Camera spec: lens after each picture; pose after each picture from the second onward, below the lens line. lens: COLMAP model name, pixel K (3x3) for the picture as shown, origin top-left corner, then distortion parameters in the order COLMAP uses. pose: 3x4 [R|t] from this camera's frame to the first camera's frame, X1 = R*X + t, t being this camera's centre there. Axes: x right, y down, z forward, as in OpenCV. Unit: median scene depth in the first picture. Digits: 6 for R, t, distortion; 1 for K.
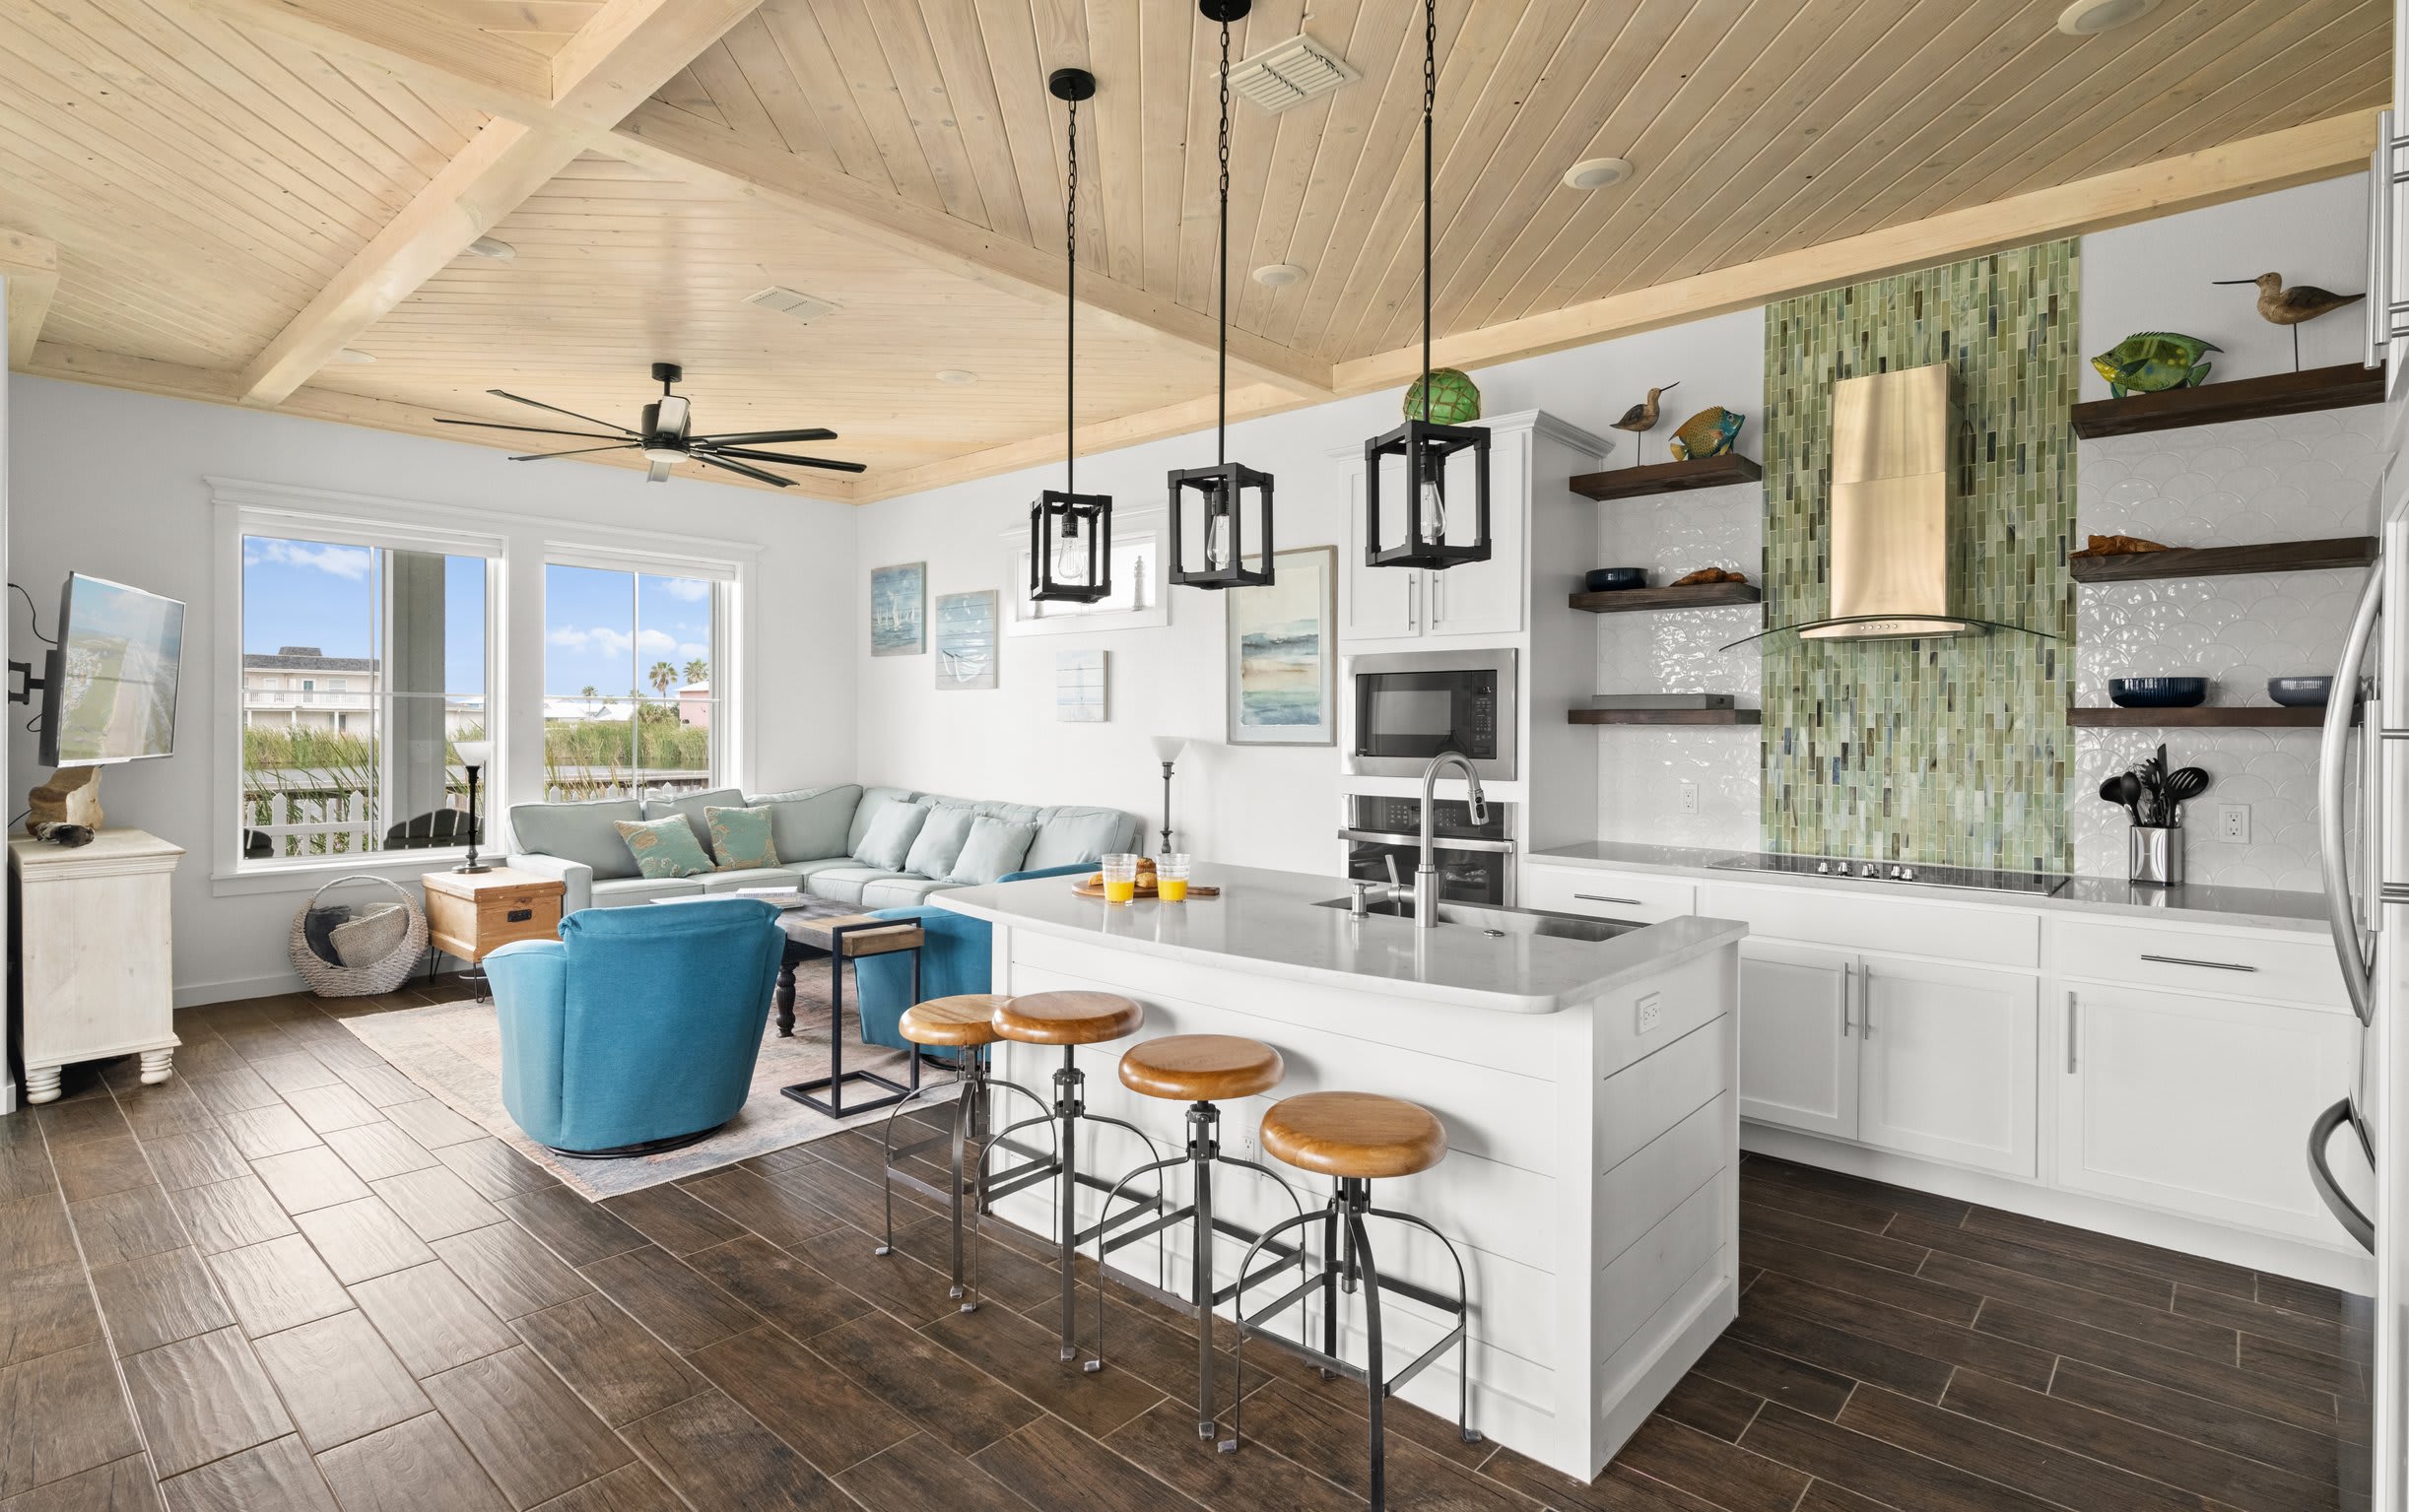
lens RADIAL K [[1155.7, 0, 1204.5], [0, 1155.7, 756.0], [0, 0, 1]] dist [0.003314, 0.000238]
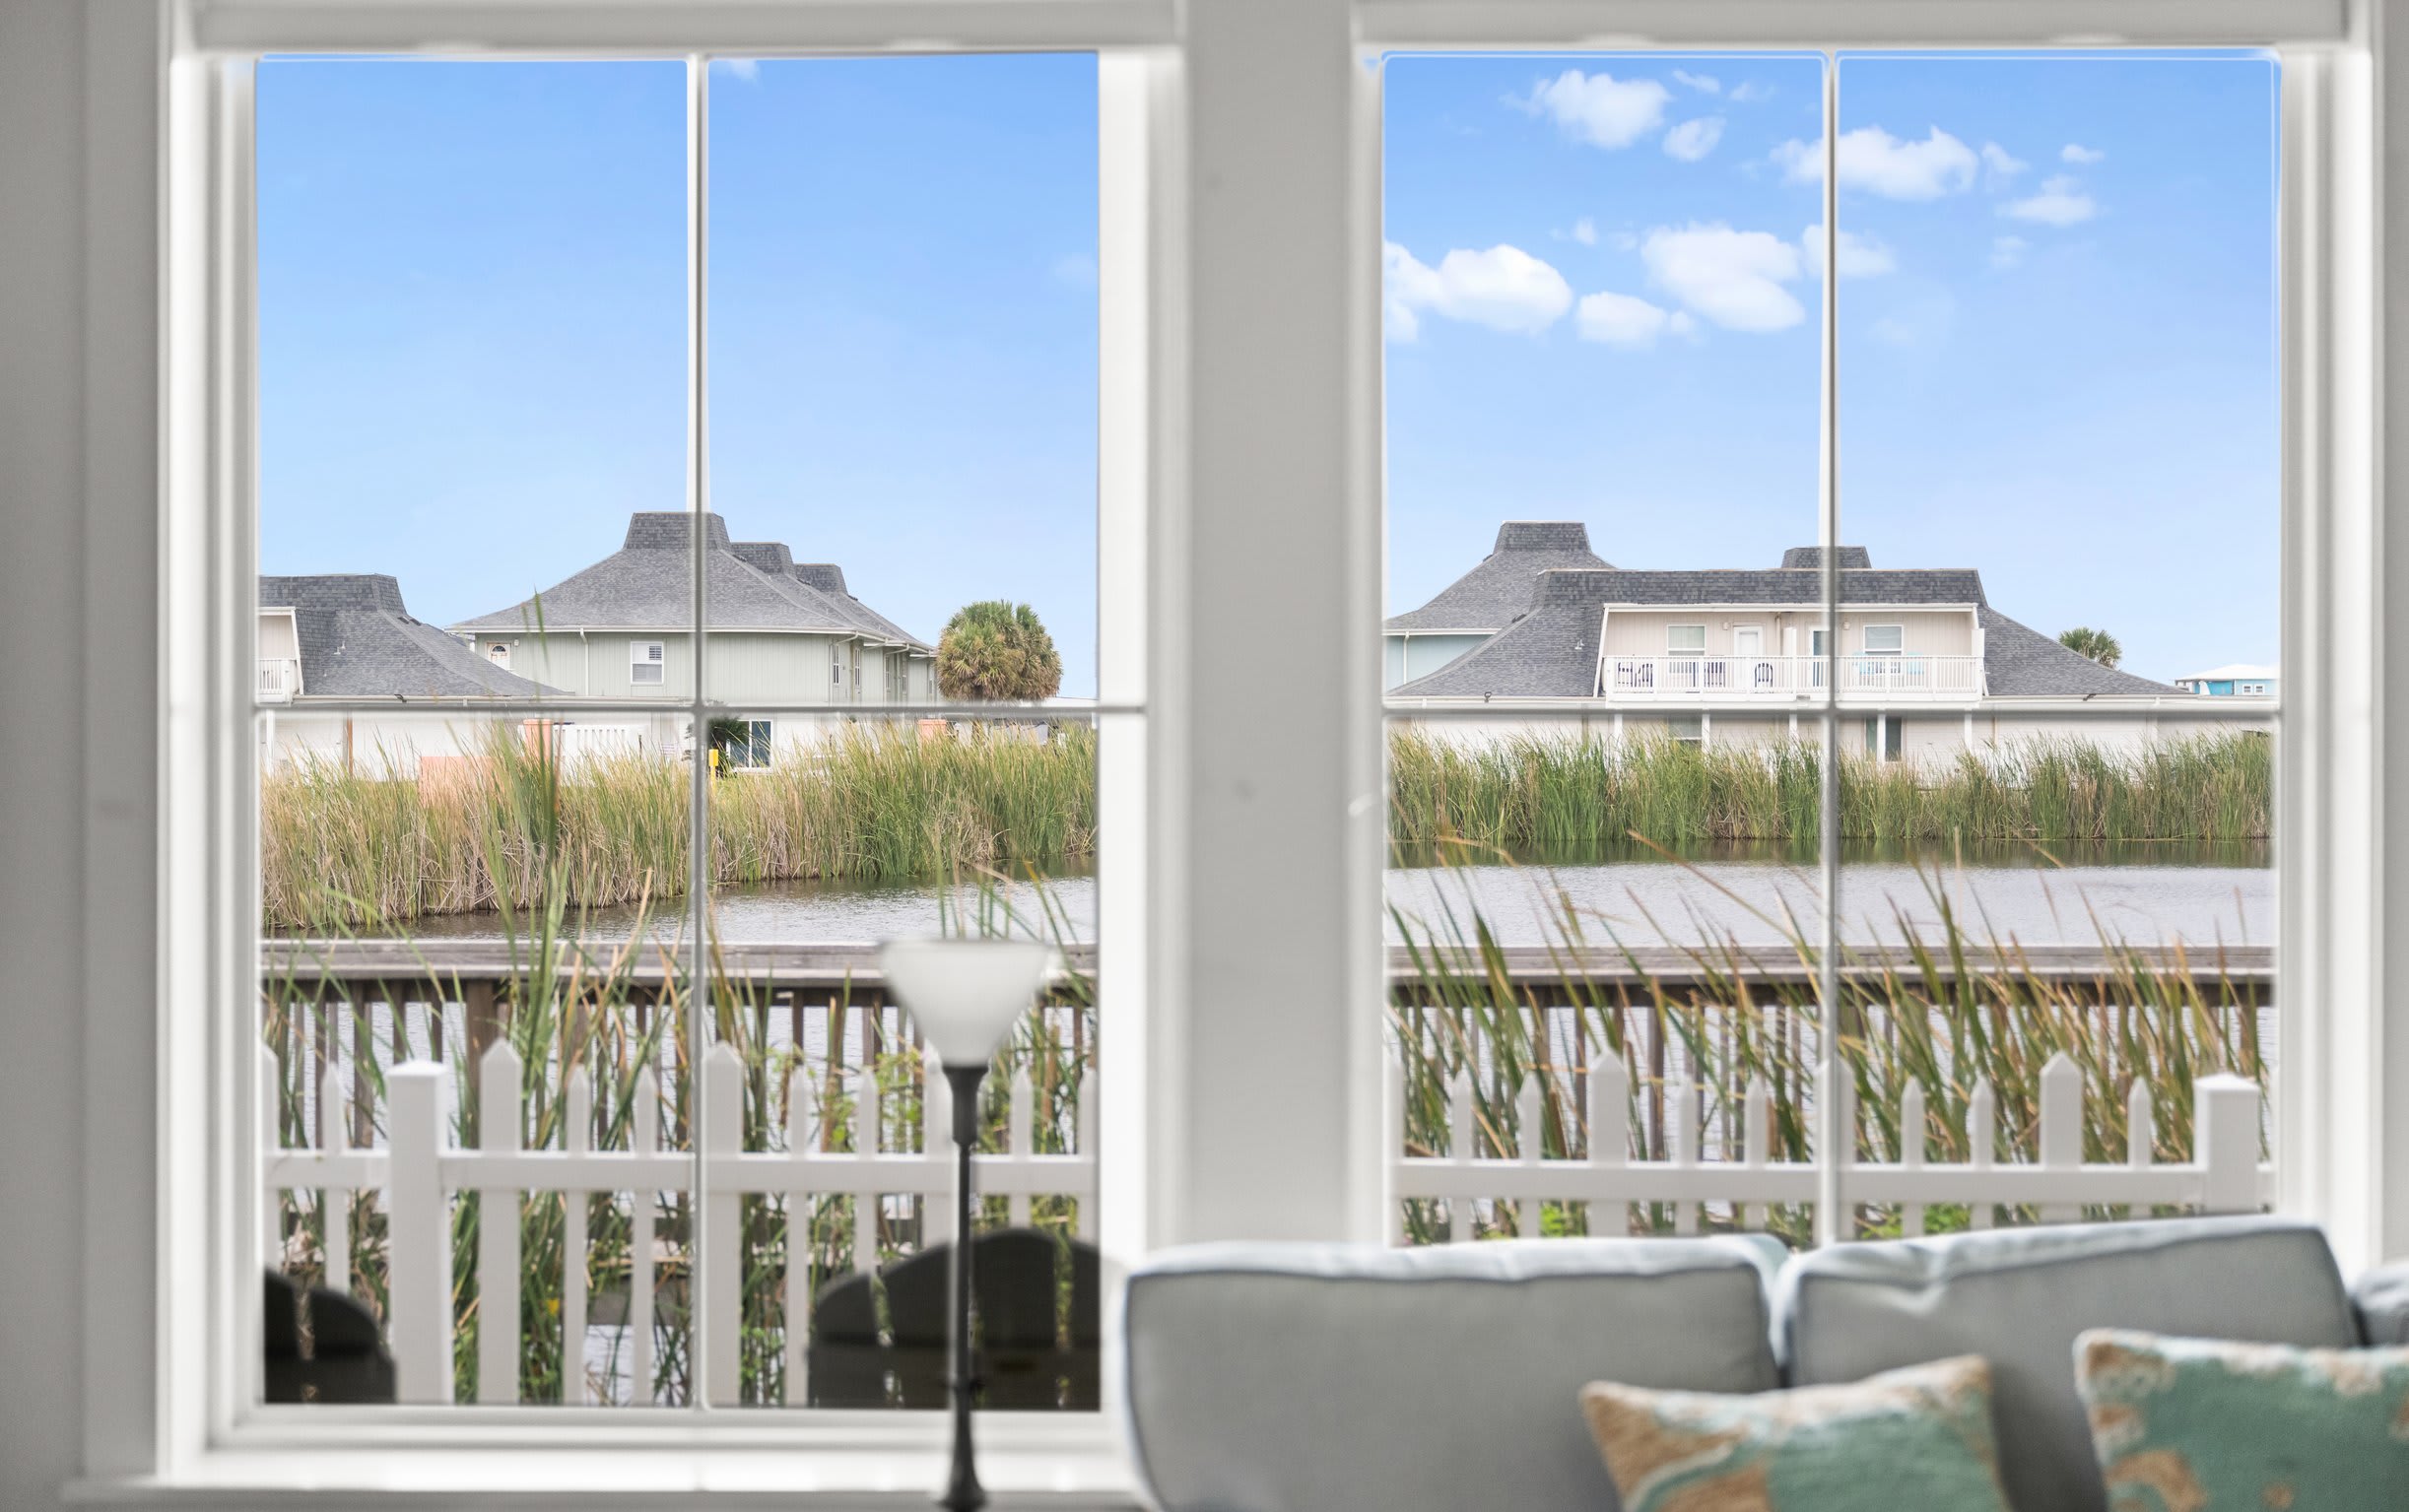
lens RADIAL K [[3553.7, 0, 1204.5], [0, 3553.7, 756.0], [0, 0, 1]] dist [0.129243, 0.027632]
pose [[0.661848, -0.000276, -0.749638, -0.231911], [-0.015686, 0.999776, -0.014217, -0.059300], [0.749474, 0.021168, 0.661695, 1.061611]]
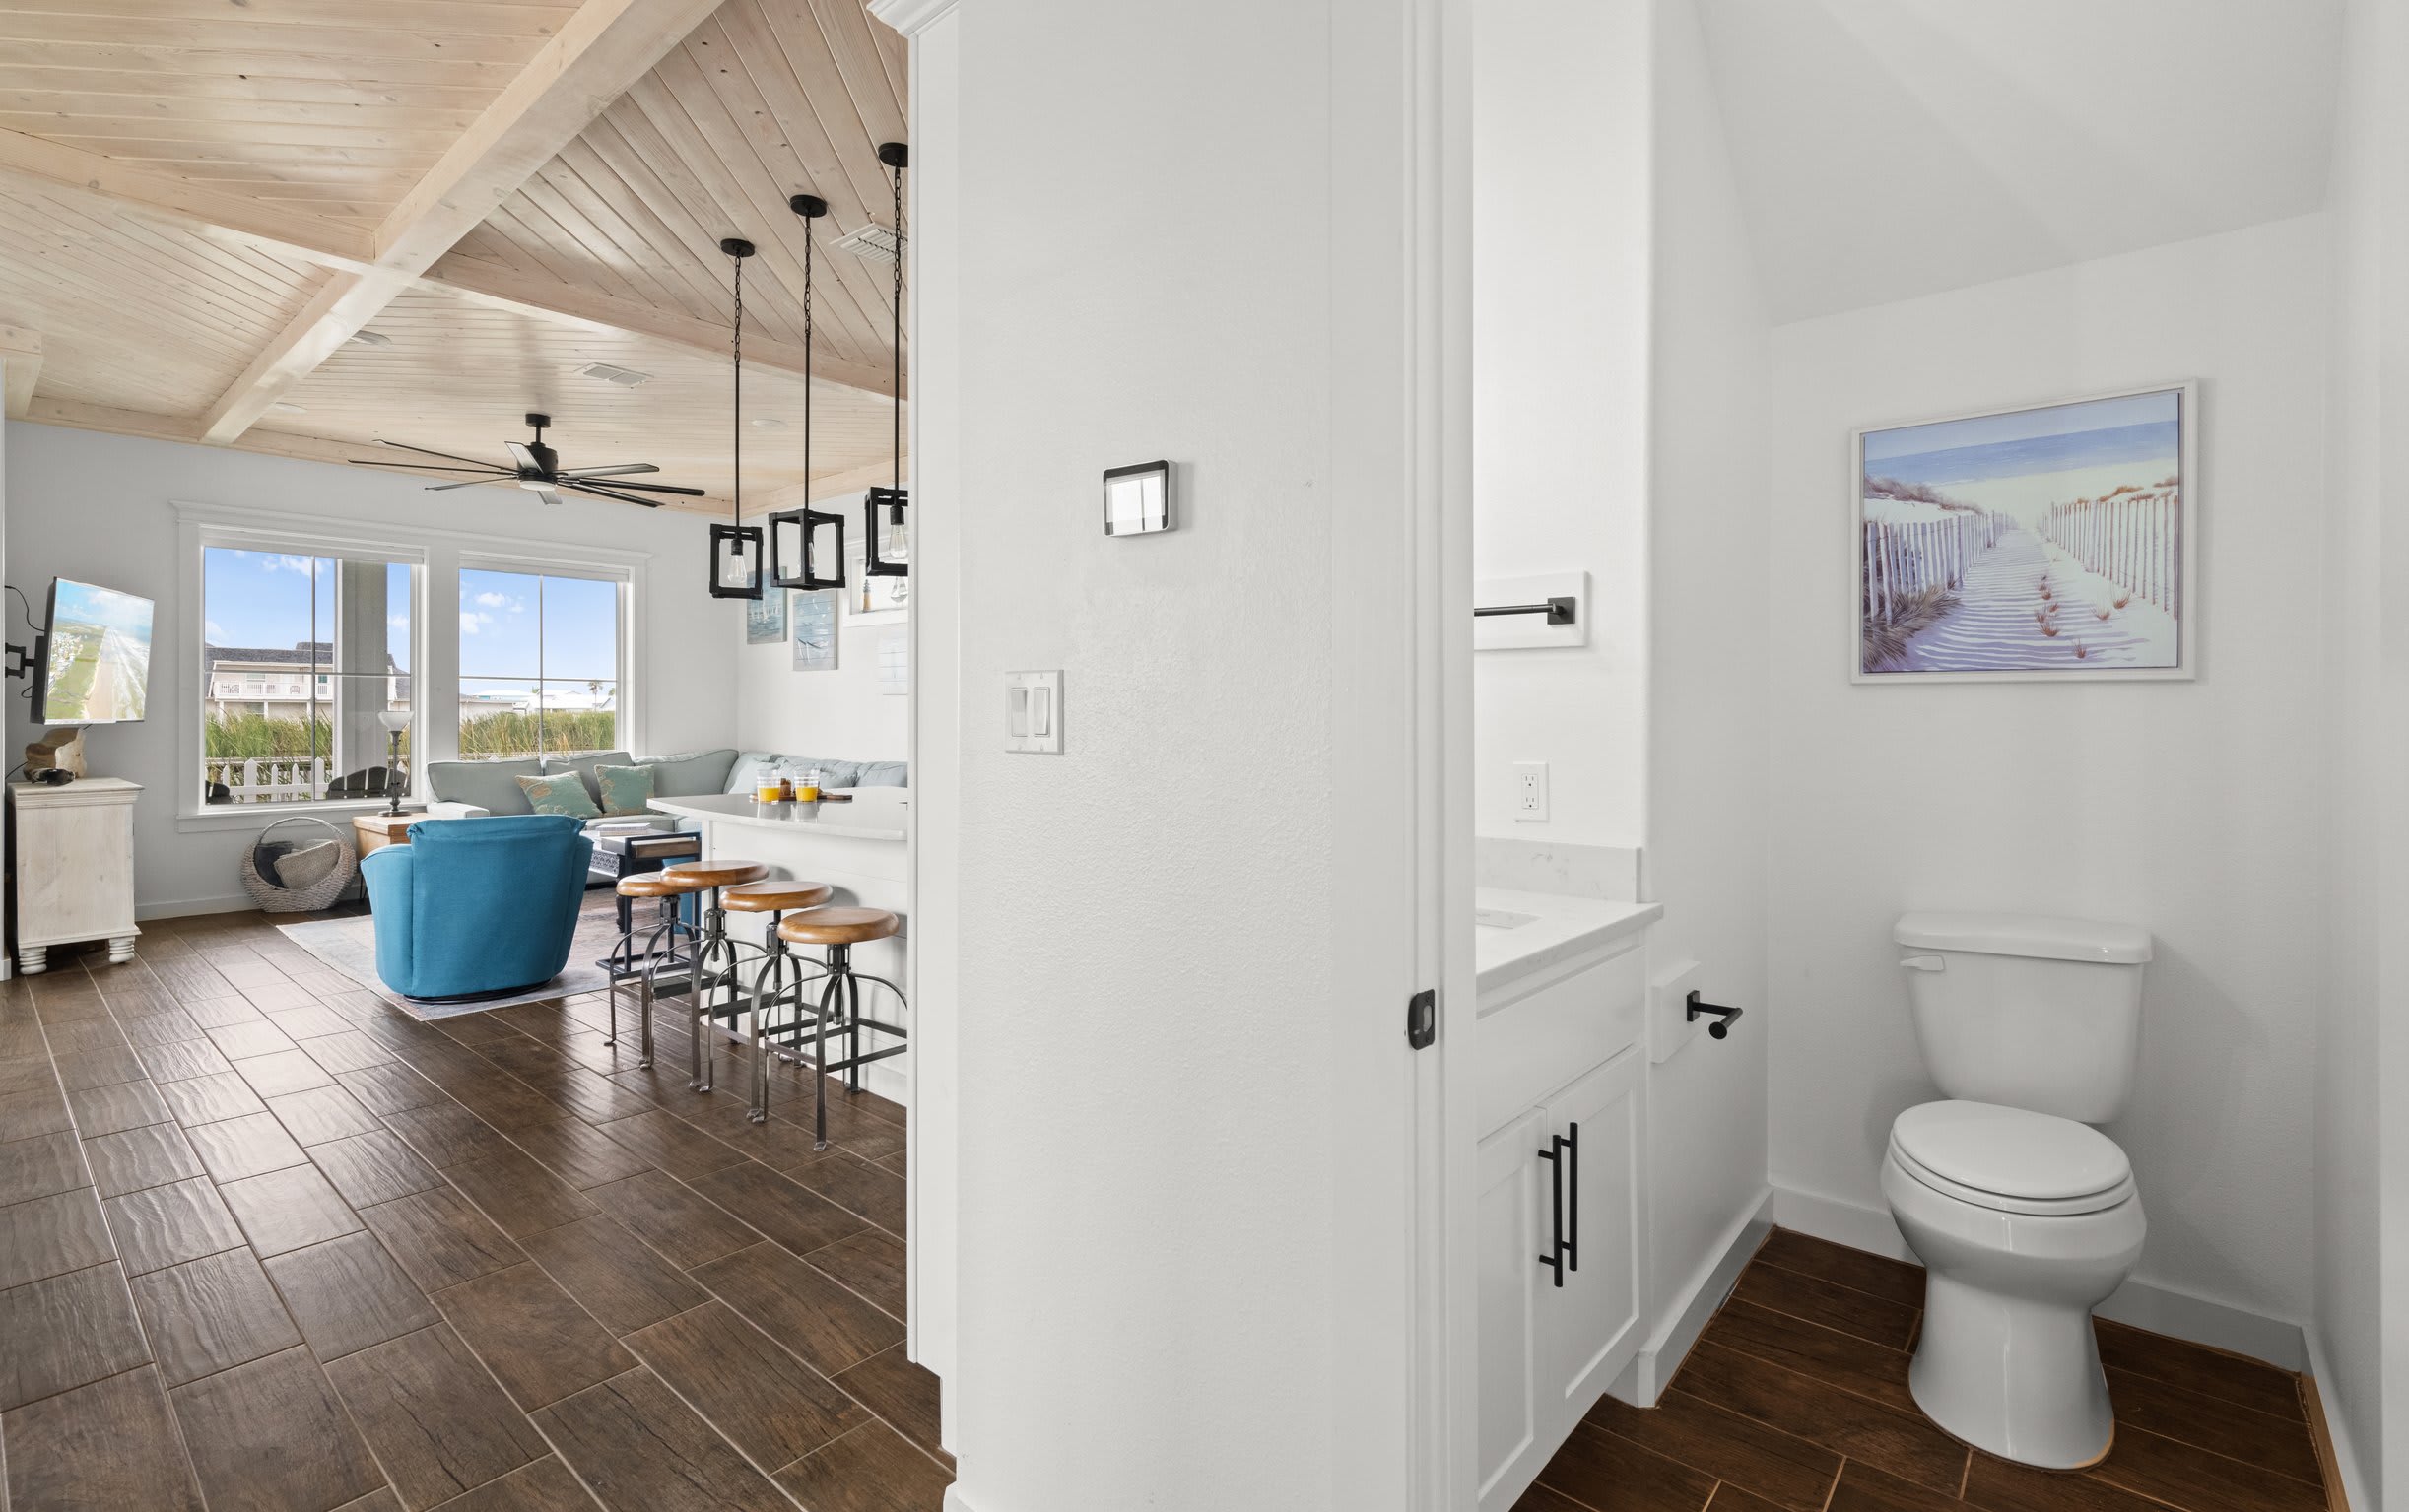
lens RADIAL K [[1077.4, 0, 1202.0], [0, 1077.4, 738.7], [0, 0, 1]] dist [0.002809, 0.000460]
pose [[0.999753, -0.004829, 0.021709, 0.370255], [0.004898, 0.999983, -0.003137, 0.043317], [-0.021693, 0.003242, 0.999759, -0.319996]]
